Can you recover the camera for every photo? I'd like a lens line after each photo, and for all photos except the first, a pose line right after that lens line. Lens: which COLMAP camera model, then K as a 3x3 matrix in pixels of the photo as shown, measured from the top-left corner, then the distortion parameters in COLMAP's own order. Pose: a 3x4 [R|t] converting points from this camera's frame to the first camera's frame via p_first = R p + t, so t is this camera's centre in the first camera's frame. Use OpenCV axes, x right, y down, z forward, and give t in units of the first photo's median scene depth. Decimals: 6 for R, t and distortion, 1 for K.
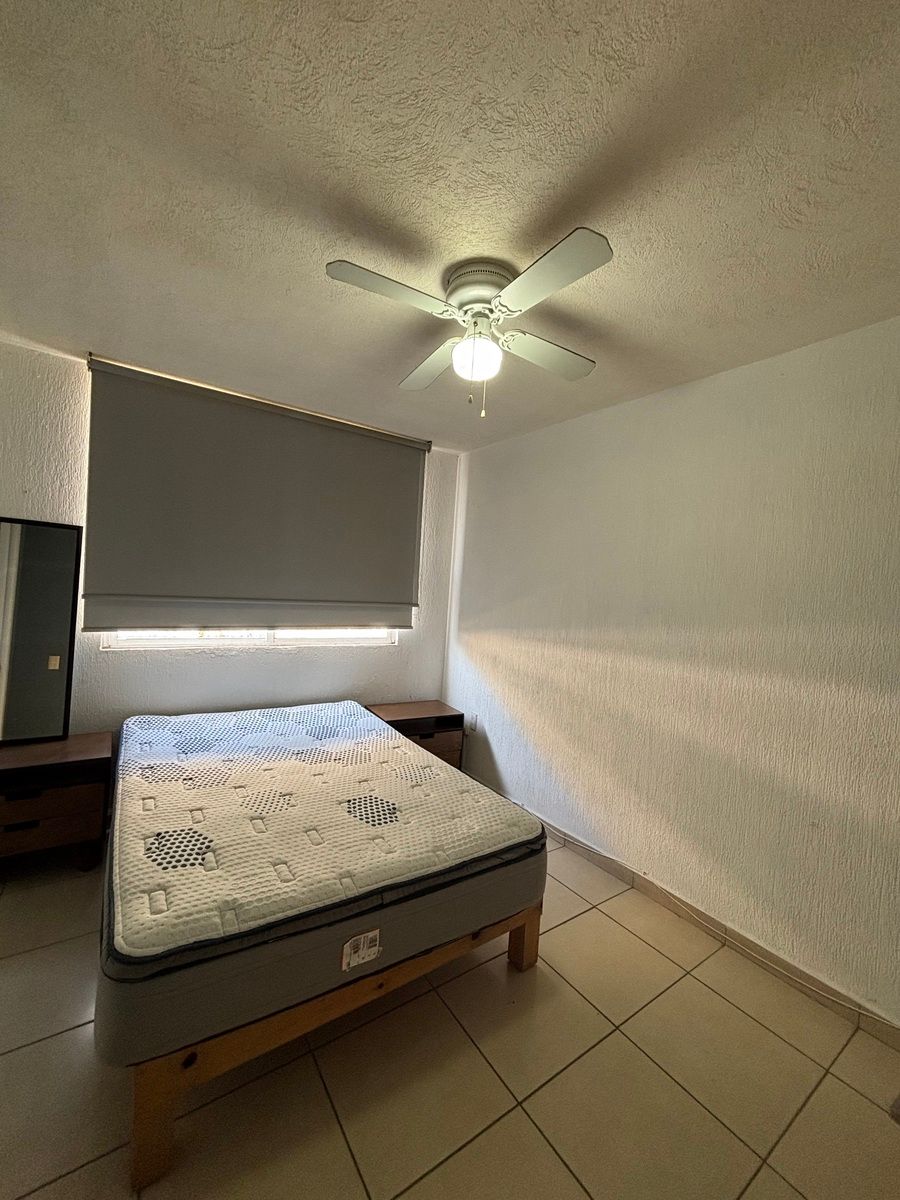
lens RADIAL K [[485.3, 0, 453.1], [0, 485.3, 602.1], [0, 0, 1]] dist [-0.017133, 0.002080]
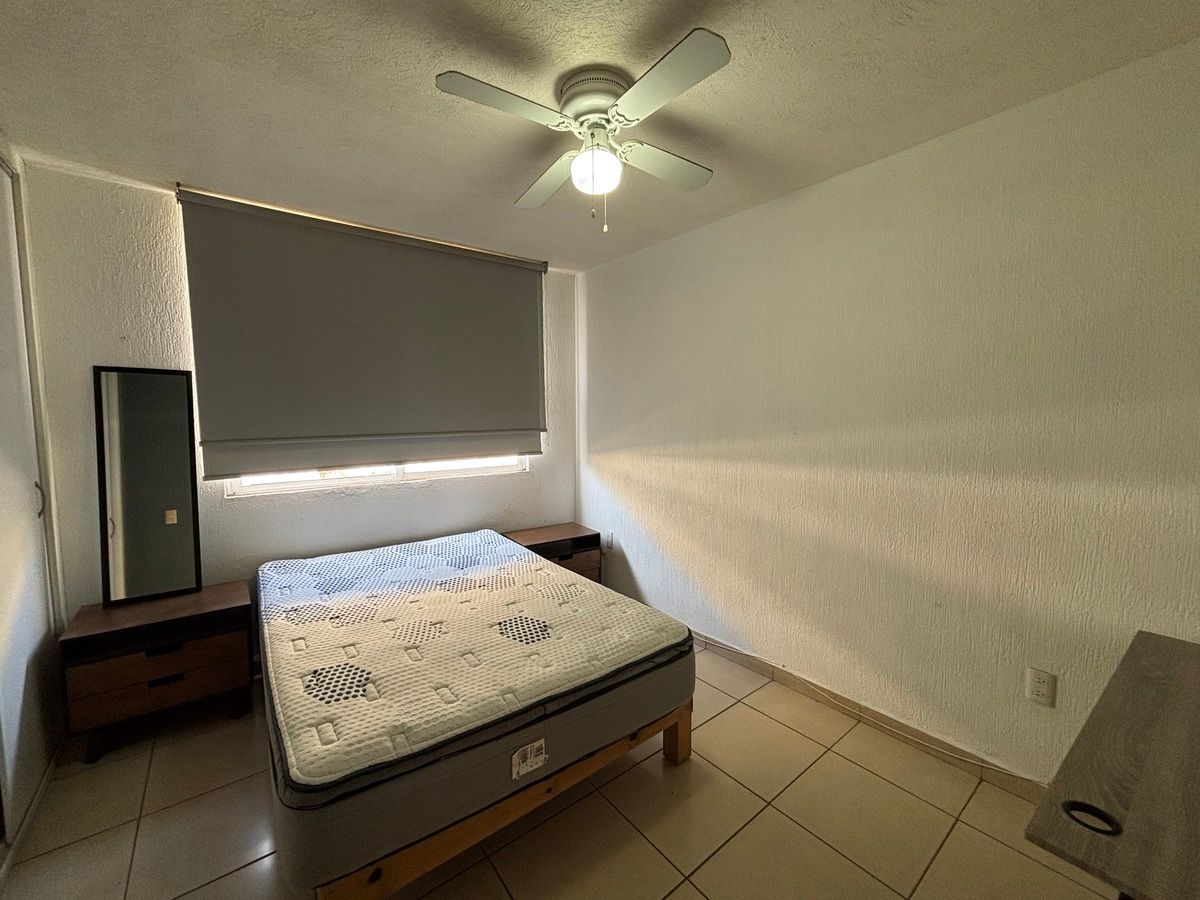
lens RADIAL K [[485.3, 0, 604.2], [0, 485.3, 455.4], [0, 0, 1]] dist [-0.017133, 0.002080]
pose [[0.995609, -0.073156, 0.058395, -0.028945], [0.069546, 0.995673, 0.061637, 0.010057], [-0.062651, -0.057305, 0.996389, -0.011143]]
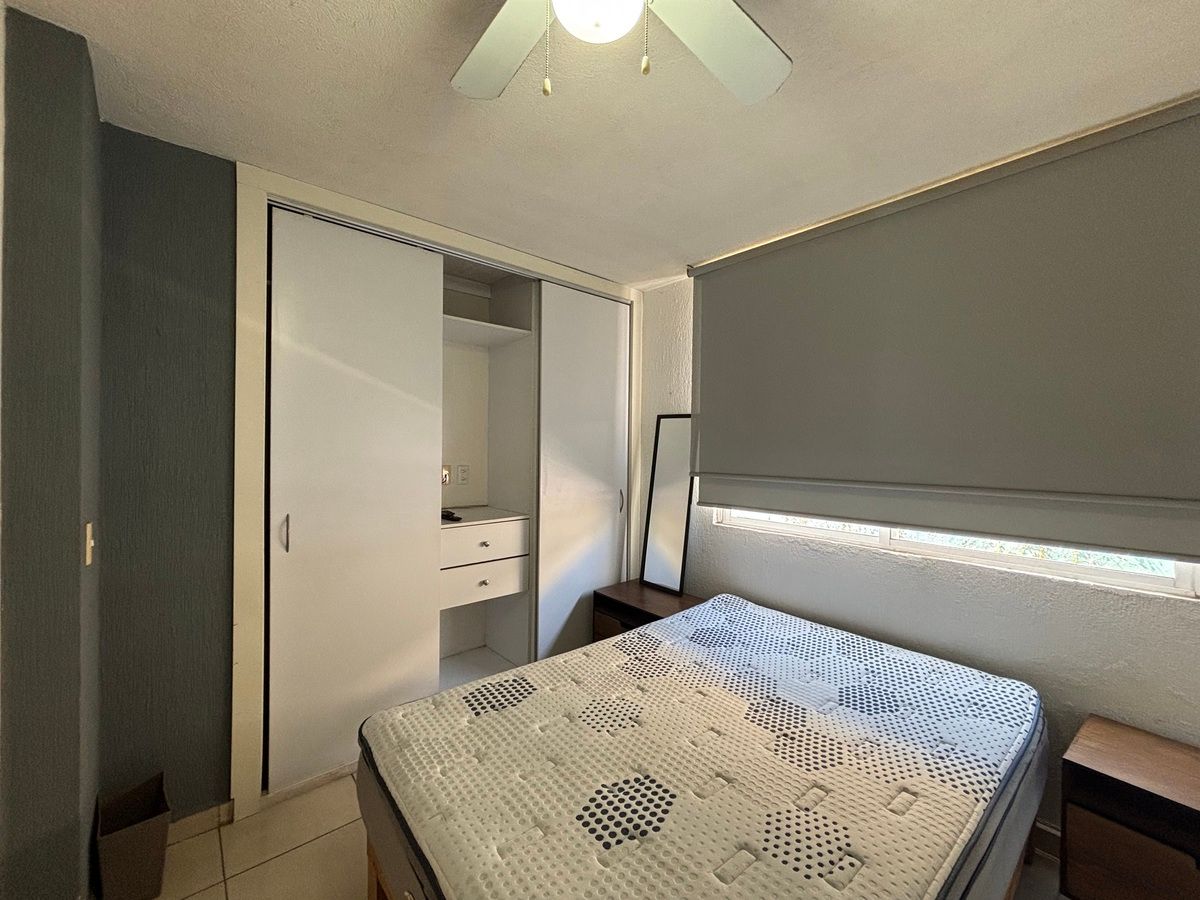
lens RADIAL K [[485.3, 0, 599.1], [0, 485.3, 449.7], [0, 0, 1]] dist [-0.017133, 0.002080]
pose [[0.097504, -0.054823, -0.993724, 0.440897], [-0.038130, 0.997543, -0.058775, 0.008102], [0.994504, 0.043621, 0.095174, 0.830154]]
